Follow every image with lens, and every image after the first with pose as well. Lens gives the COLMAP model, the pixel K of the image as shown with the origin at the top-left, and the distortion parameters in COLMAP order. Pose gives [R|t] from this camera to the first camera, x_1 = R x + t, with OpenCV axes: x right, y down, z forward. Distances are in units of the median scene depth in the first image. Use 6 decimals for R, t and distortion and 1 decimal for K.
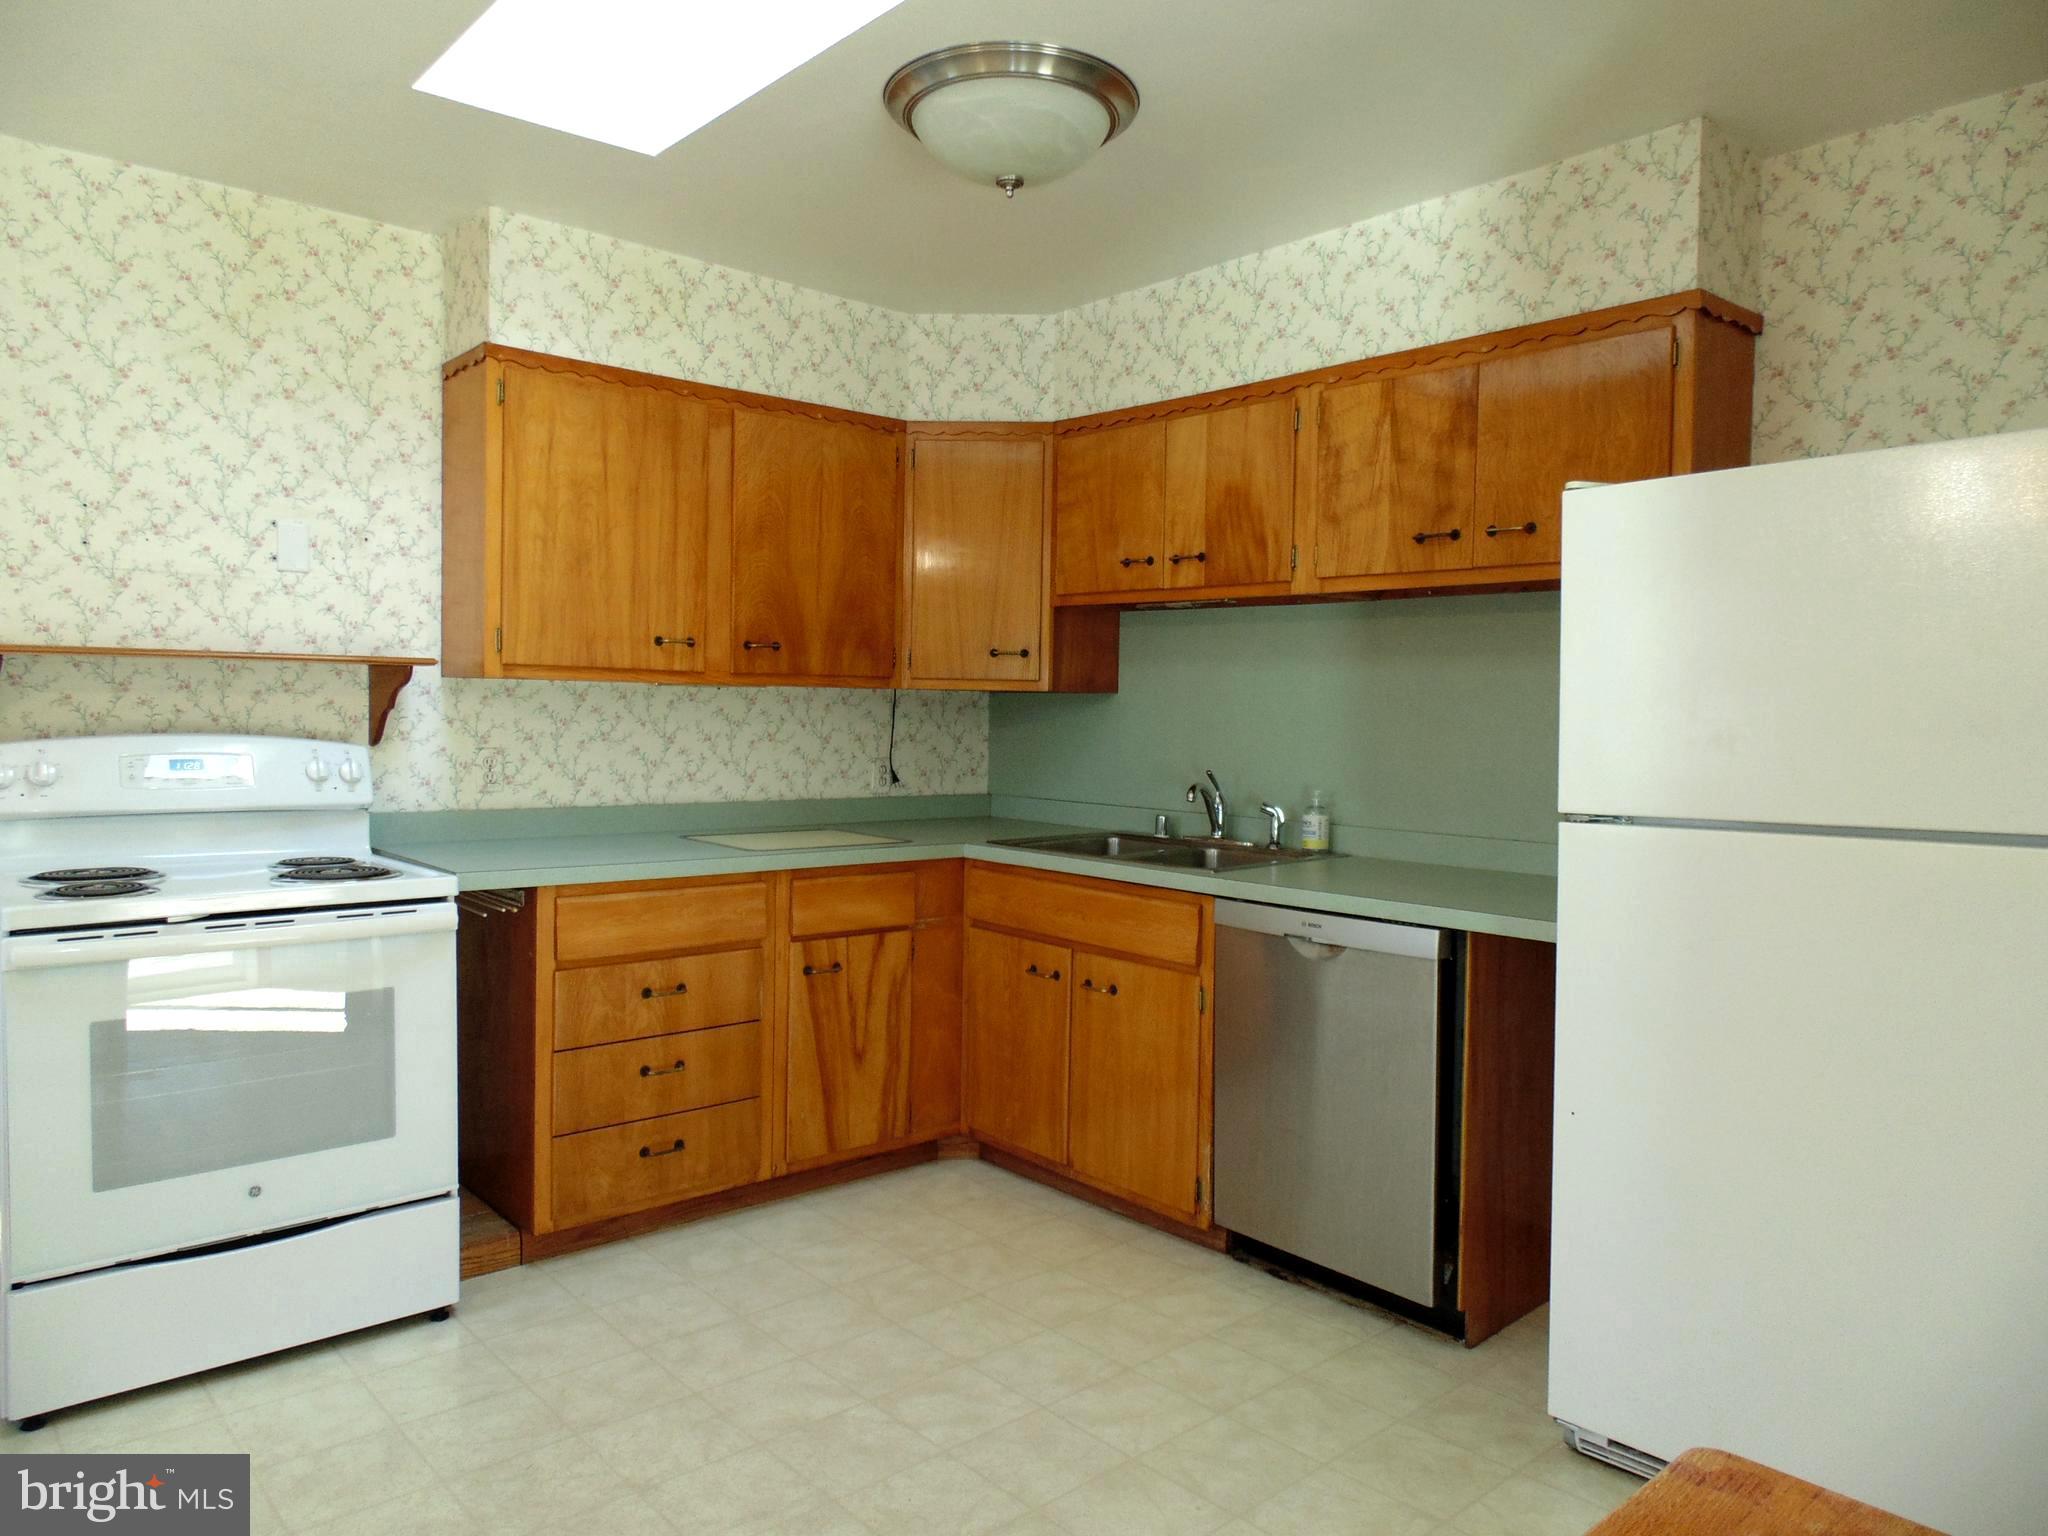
lens RADIAL K [[1356.7, 0, 1034.5], [0, 1356.7, 767.5], [0, 0, 1]] dist [-0.016315, -0.001560]
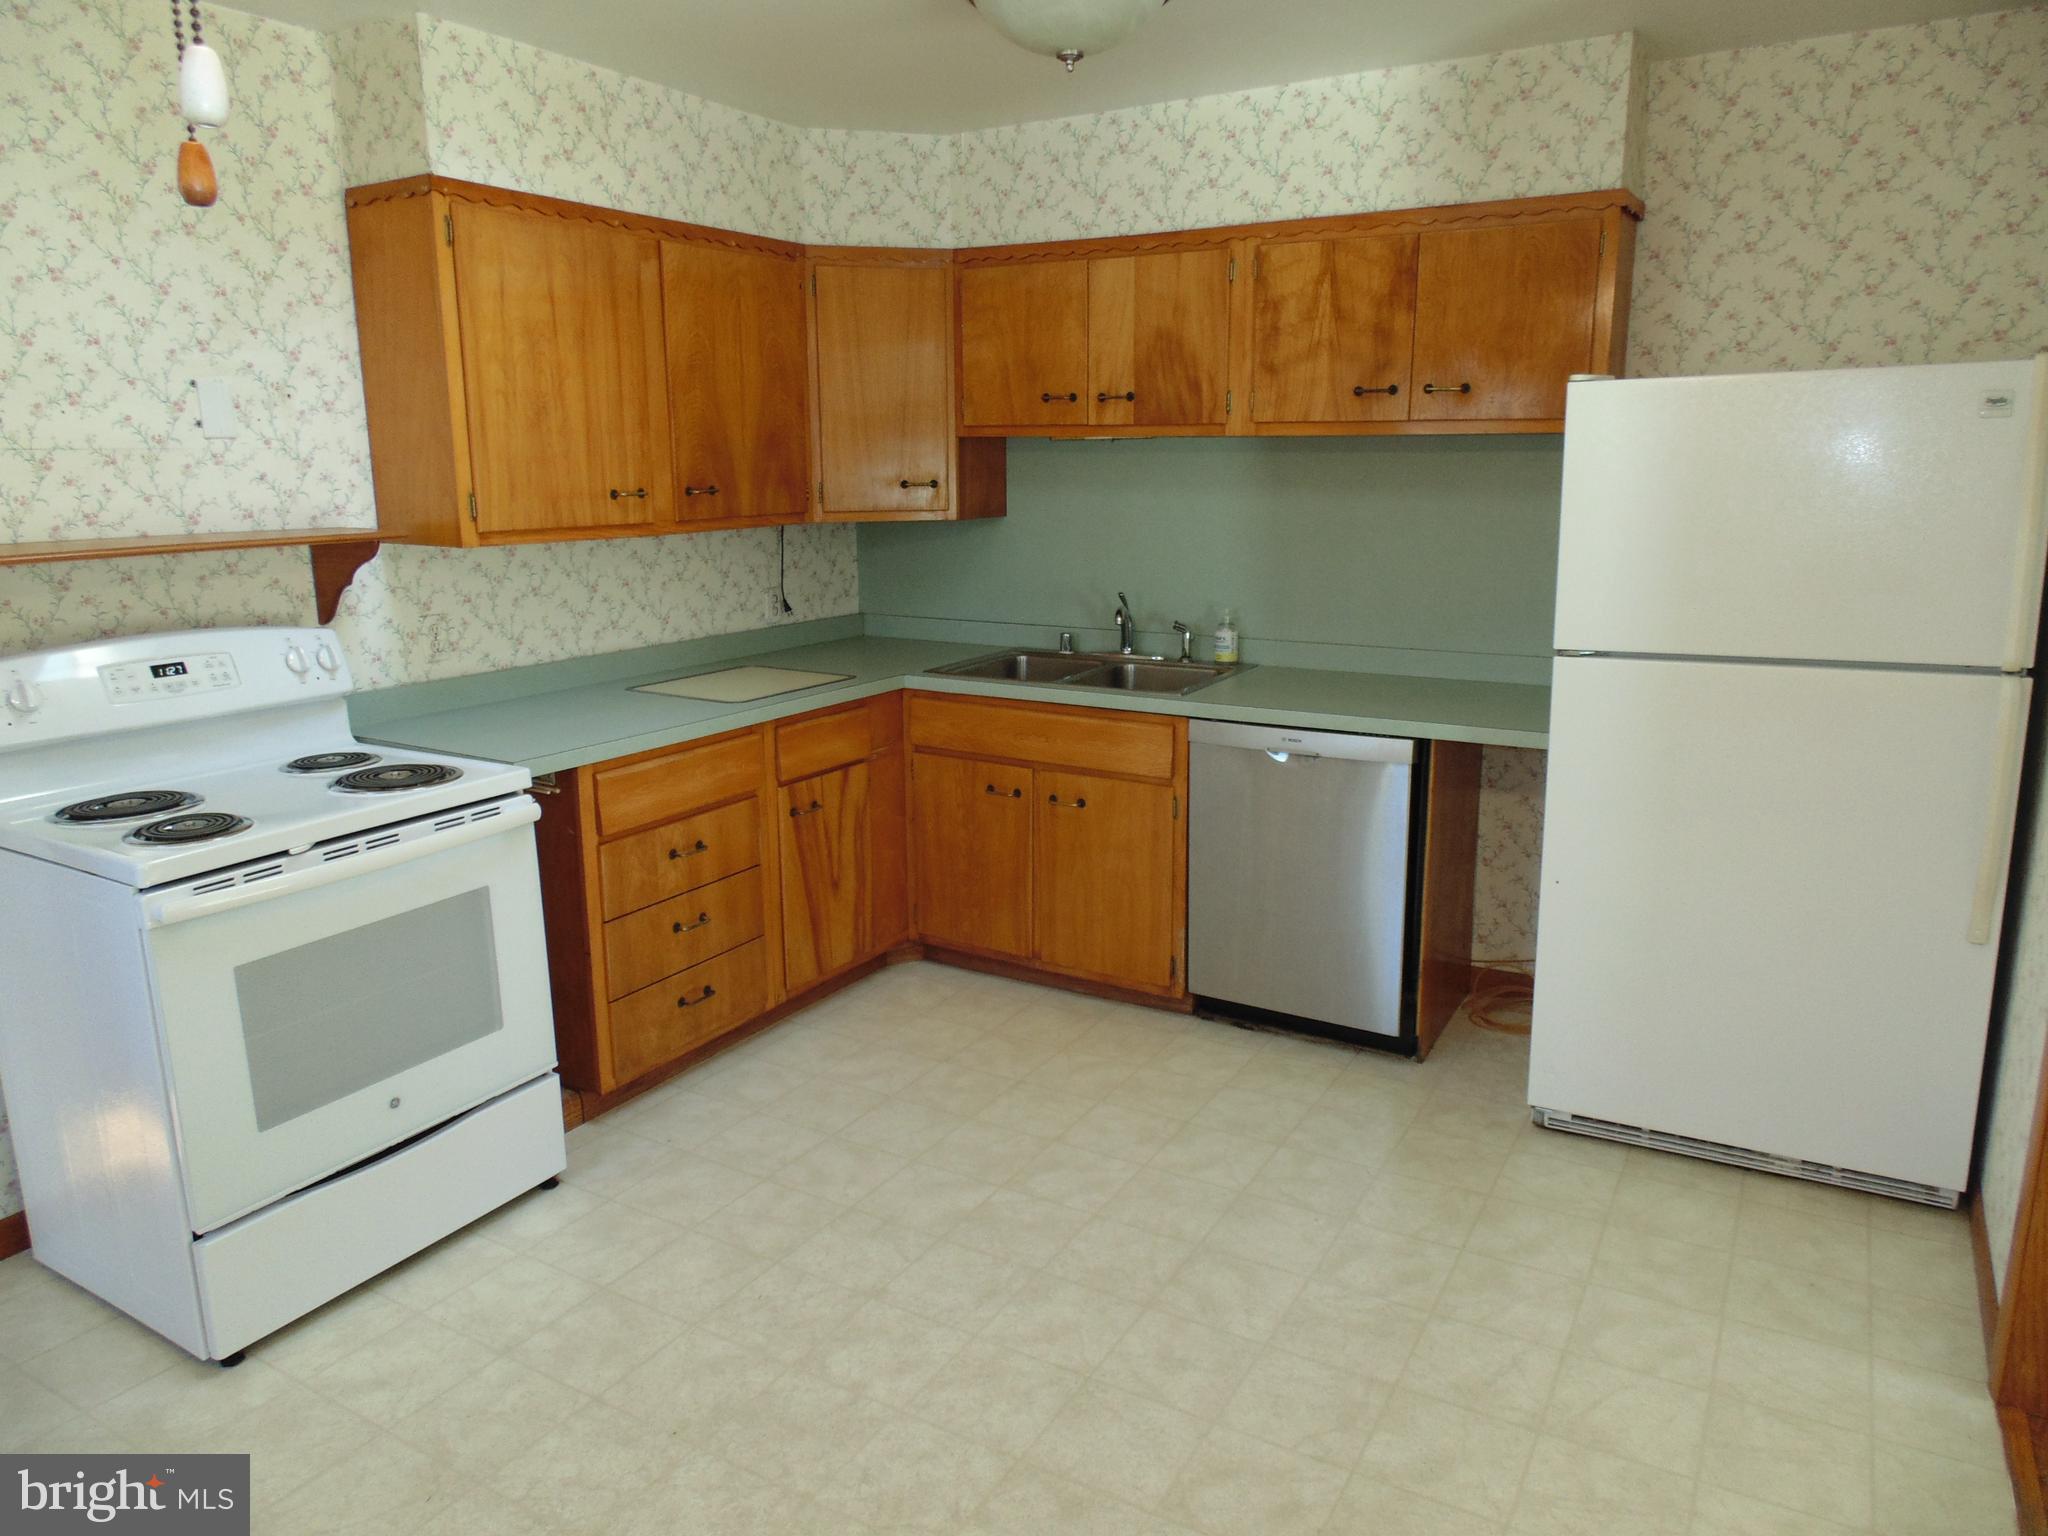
lens RADIAL K [[1356.7, 0, 1032.3], [0, 1356.7, 763.7], [0, 0, 1]] dist [-0.016315, -0.001560]
pose [[0.953789, -0.089220, 0.286925, -0.313862], [0.036030, 0.981969, 0.185576, -0.080194], [-0.298309, -0.166662, 0.939806, -0.030816]]
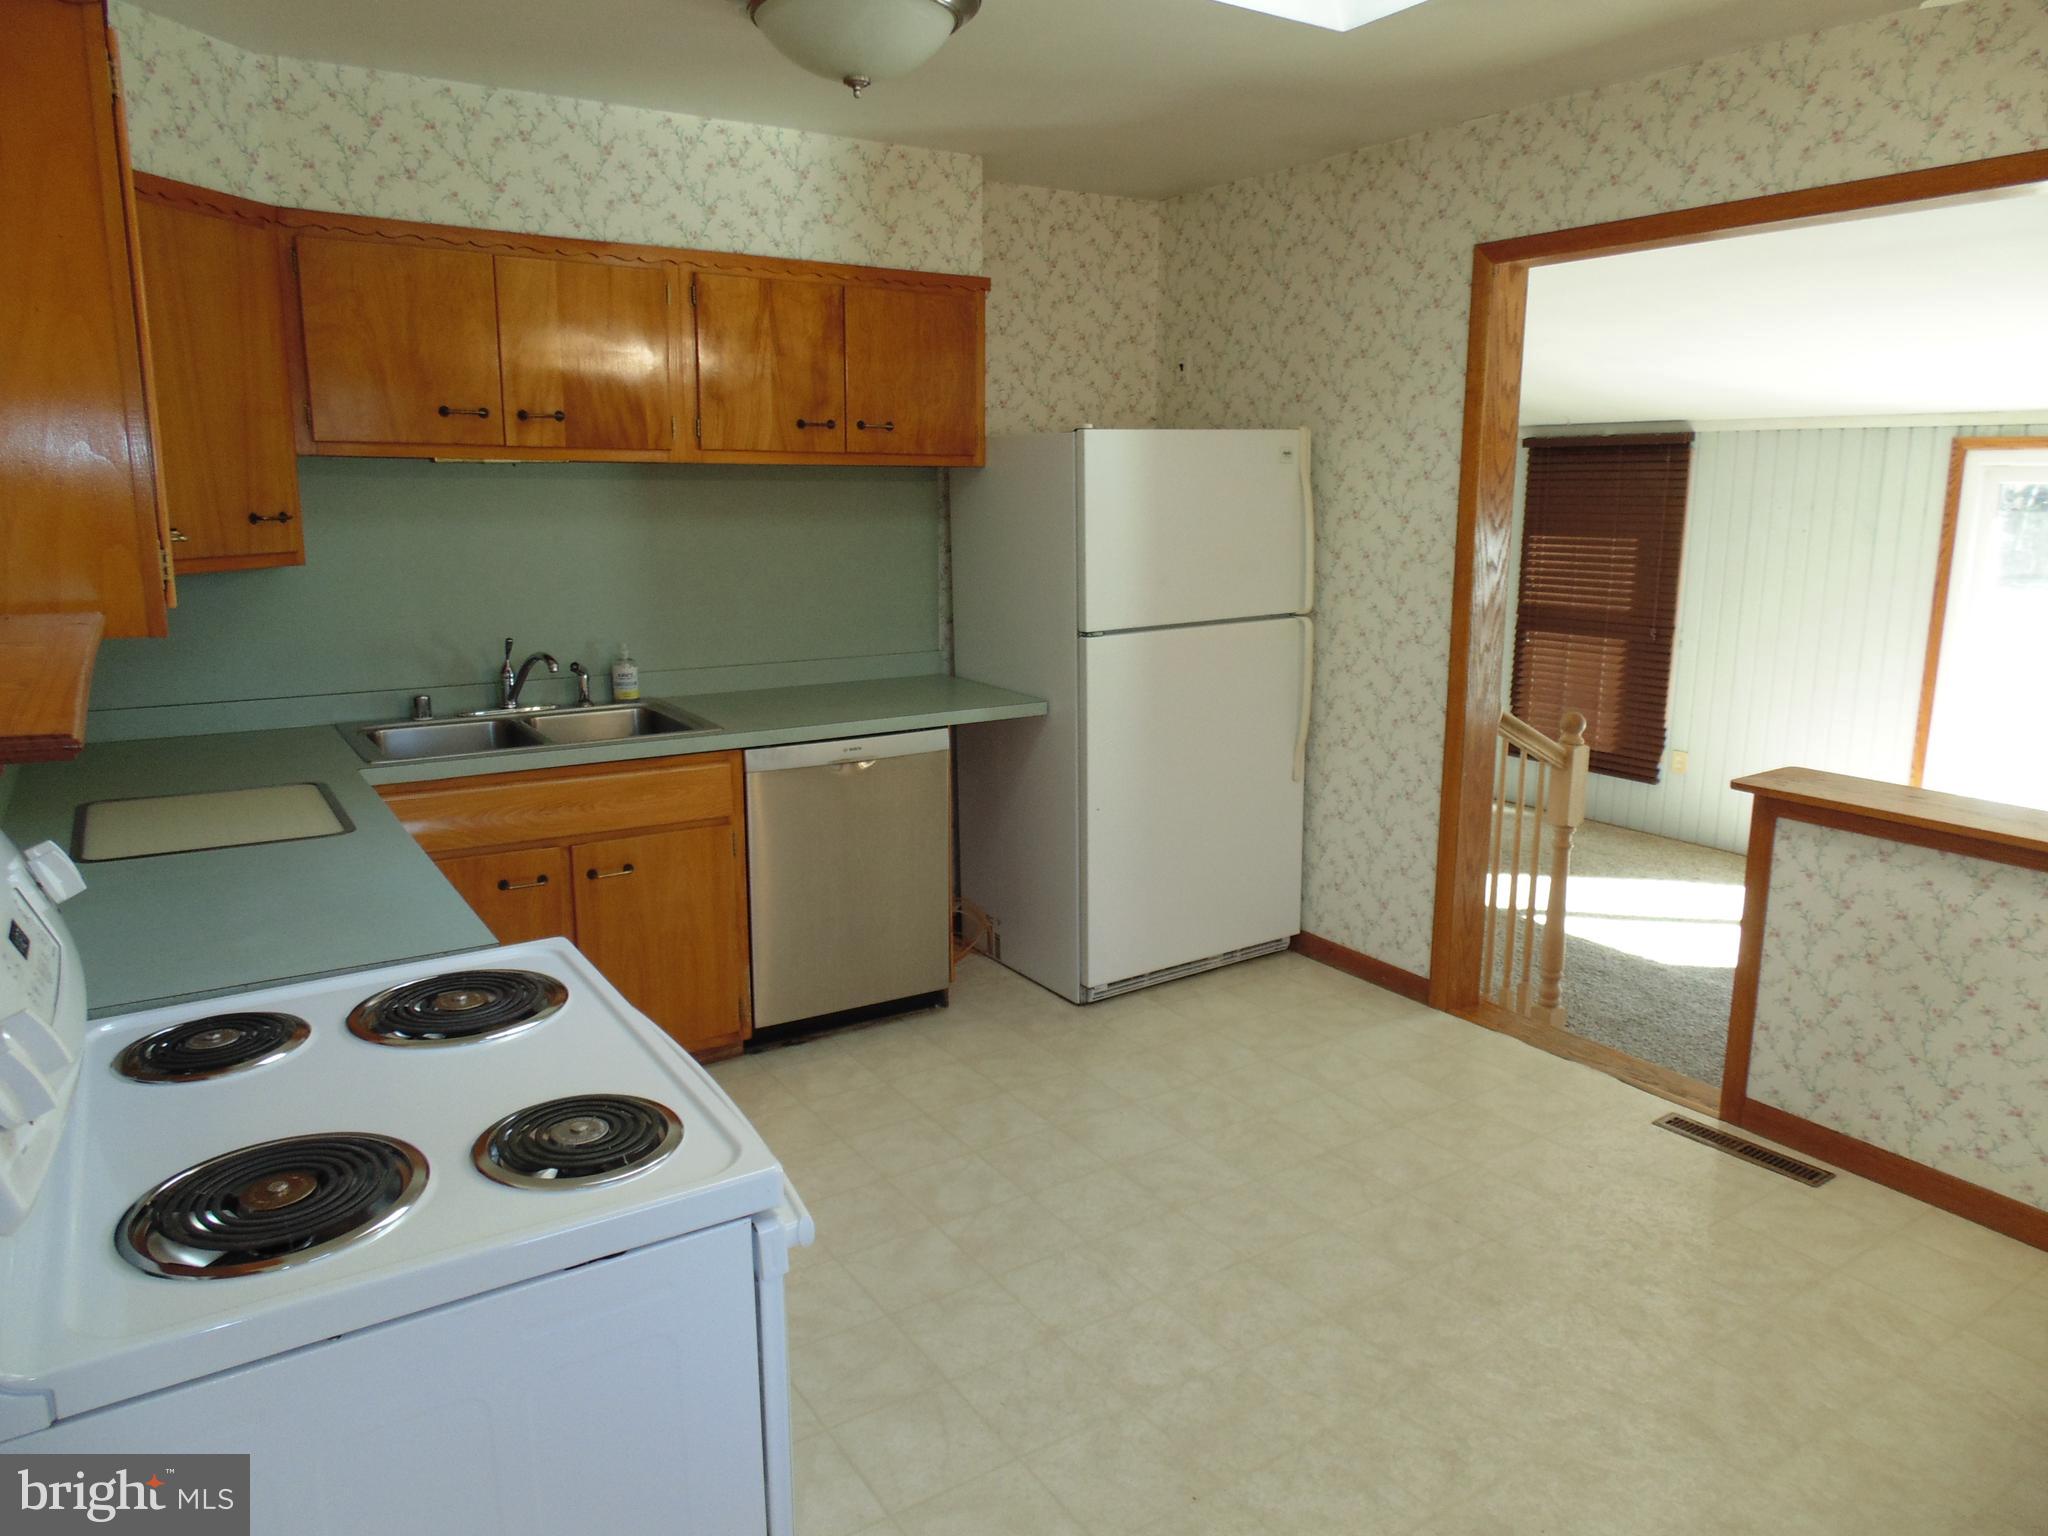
lens RADIAL K [[1356.7, 0, 1028.5], [0, 1356.7, 766.6], [0, 0, 1]] dist [-0.016315, -0.001560]
pose [[0.160343, -0.214643, 0.963441, -0.883115], [0.043147, 0.976661, 0.210407, -0.111429], [-0.986118, 0.007832, 0.165862, 0.576369]]
